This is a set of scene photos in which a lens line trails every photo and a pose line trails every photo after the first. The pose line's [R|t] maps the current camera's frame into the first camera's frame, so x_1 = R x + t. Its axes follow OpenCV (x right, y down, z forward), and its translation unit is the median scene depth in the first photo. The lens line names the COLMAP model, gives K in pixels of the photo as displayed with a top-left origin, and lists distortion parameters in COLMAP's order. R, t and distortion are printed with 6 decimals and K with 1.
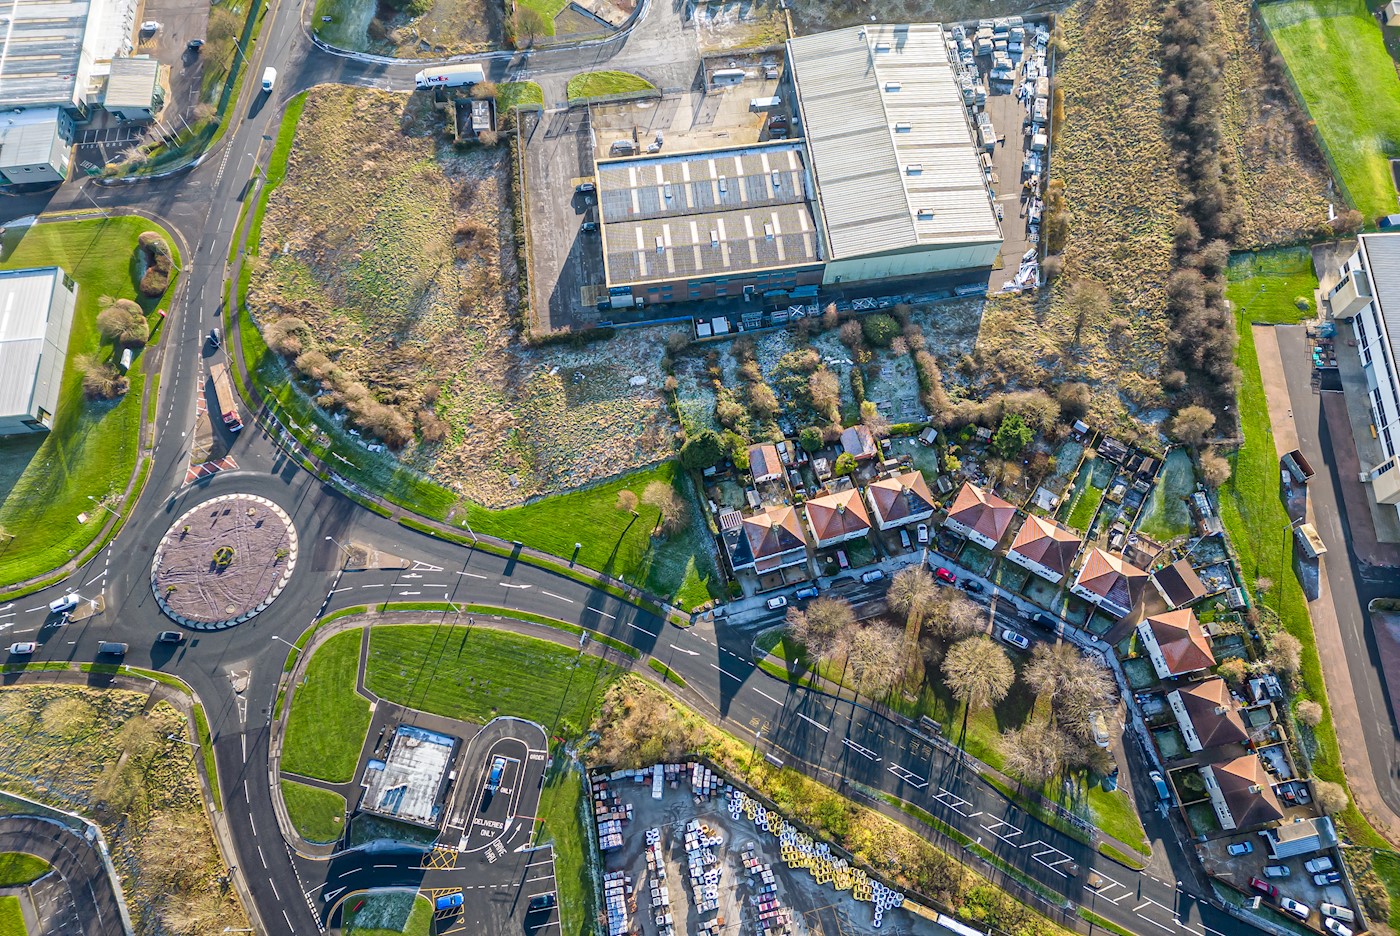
lens RADIAL K [[941.9, 0, 698.4], [0, 941.9, 475.3], [0, 0, 1]] dist [0.087287, -0.079265]
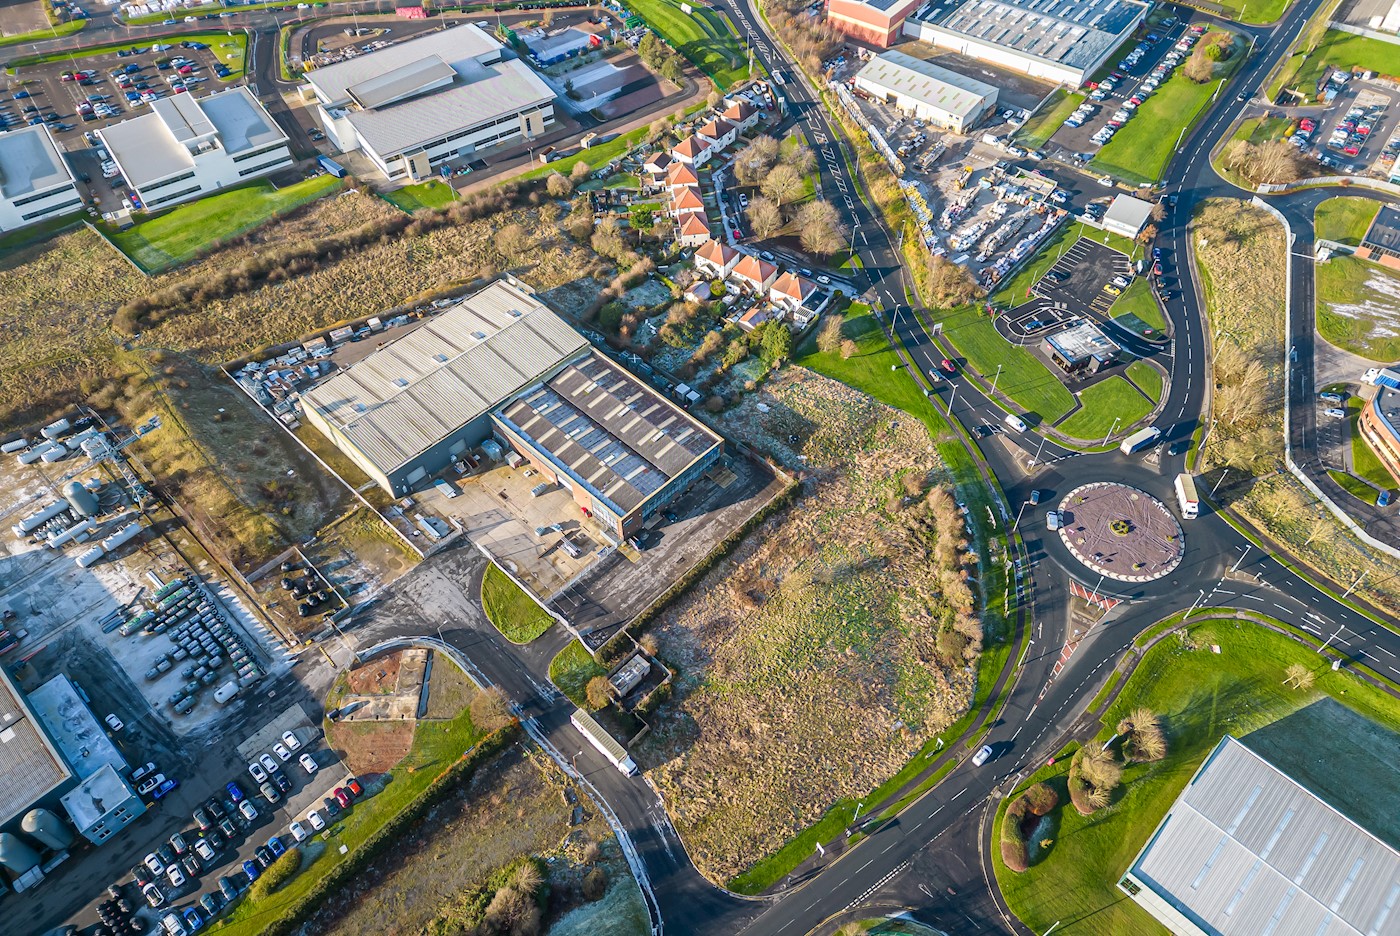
lens RADIAL K [[988.0, 0, 698.0], [0, 988.0, 452.4], [0, 0, 1]] dist [0.088236, -0.094696]
pose [[-0.630536, -0.573058, 0.523477, -0.697413], [0.719431, -0.178407, 0.671260, -1.007406], [-0.291279, 0.799860, 0.524768, 0.395981]]
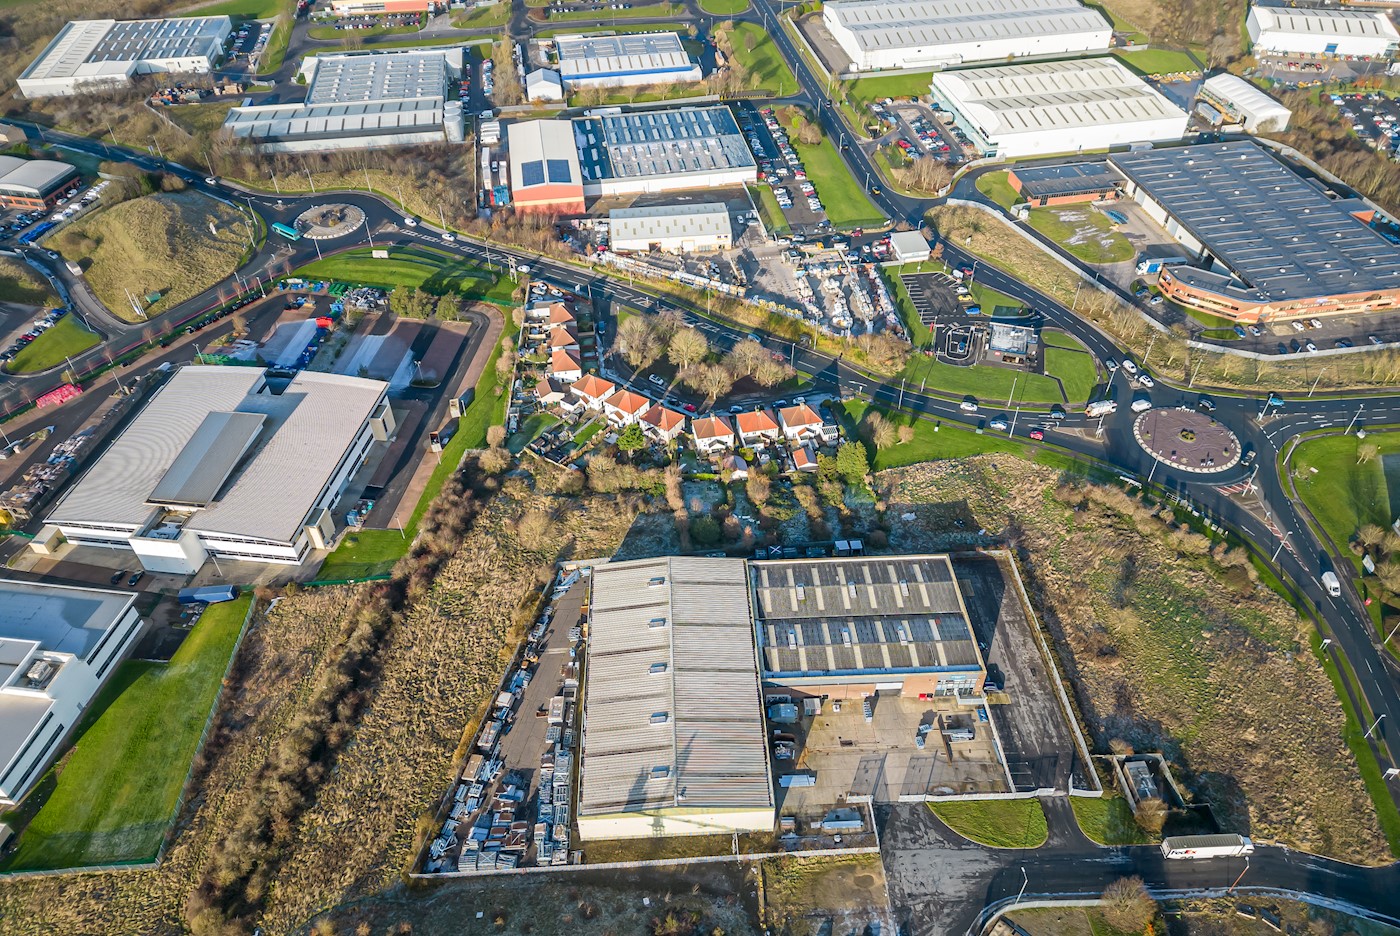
lens RADIAL K [[963.7, 0, 697.2], [0, 963.7, 470.0], [0, 0, 1]] dist [0.088010, -0.083580]
pose [[-0.996829, -0.031564, 0.073046, 0.117901], [0.079357, -0.326550, 0.941843, -1.261491], [-0.005875, 0.944653, 0.328020, 0.522817]]
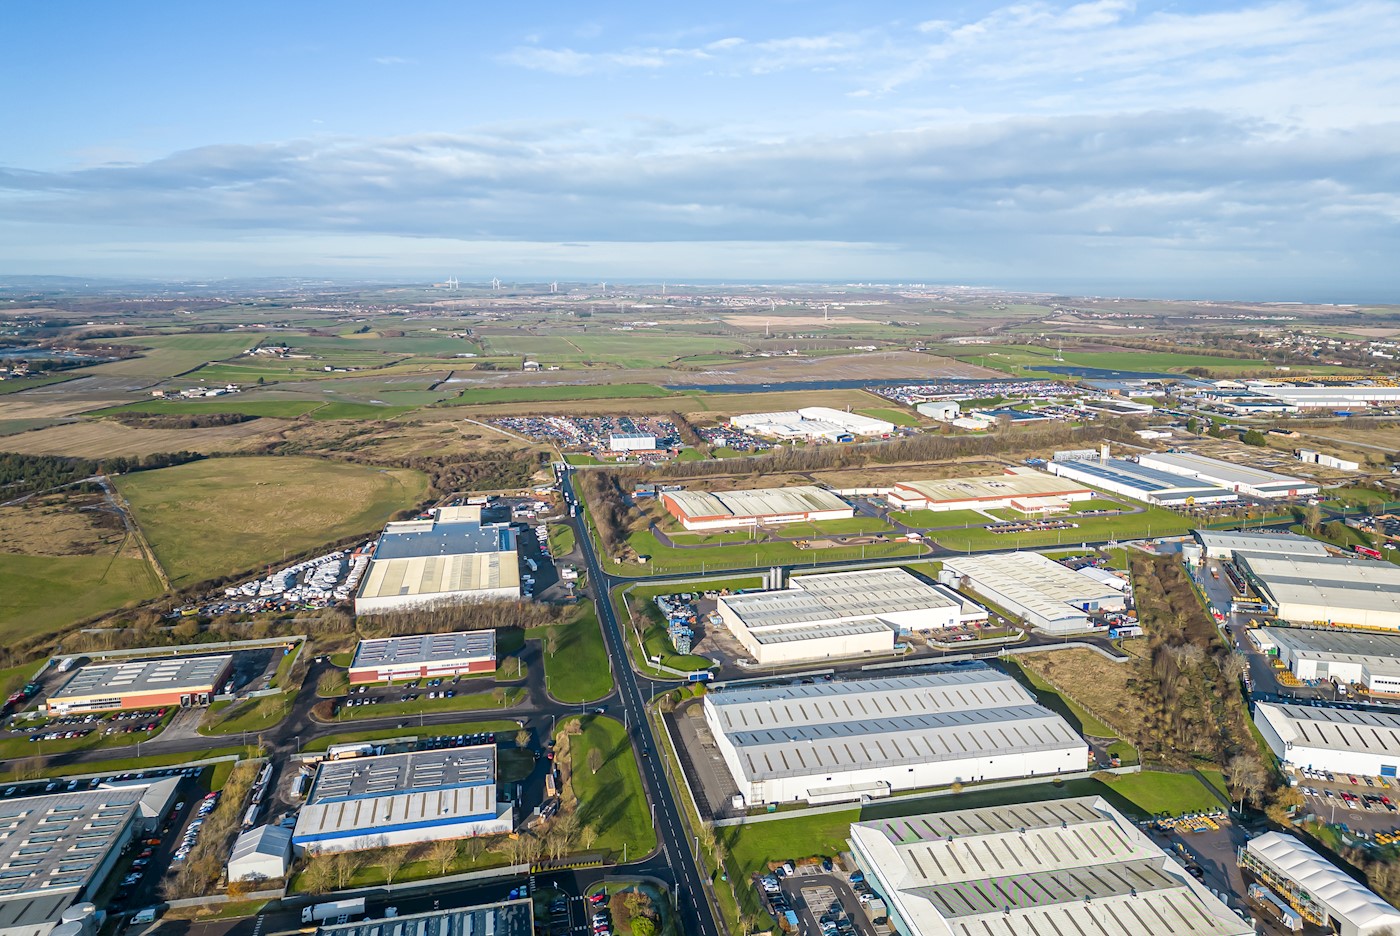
lens RADIAL K [[981.3, 0, 697.3], [0, 981.3, 401.8], [0, 0, 1]] dist [0.110385, -0.112903]
pose [[-0.999077, 0.011682, 0.041330, -0.062495], [0.042949, 0.269343, 0.962086, -0.502015], [0.000107, 0.962974, -0.269596, 0.183030]]
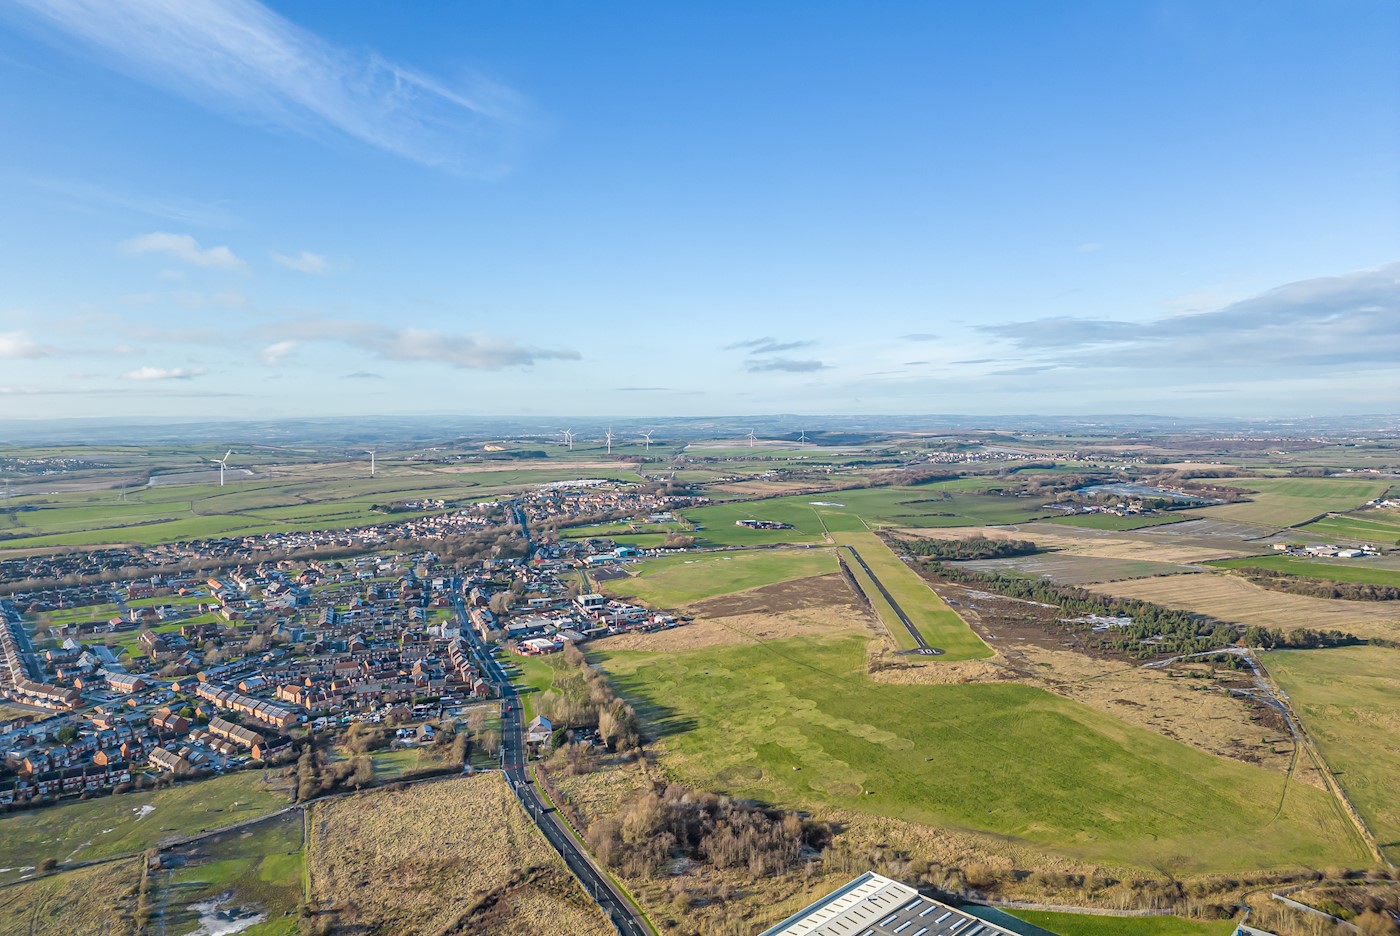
lens RADIAL K [[963.7, 0, 697.2], [0, 963.7, 470.0], [0, 0, 1]] dist [0.088010, -0.083580]
pose [[-0.512805, -0.030070, 0.857979, 0.532823], [0.795587, 0.358896, 0.488092, -0.070643], [-0.322602, 0.932893, -0.160121, -0.027834]]
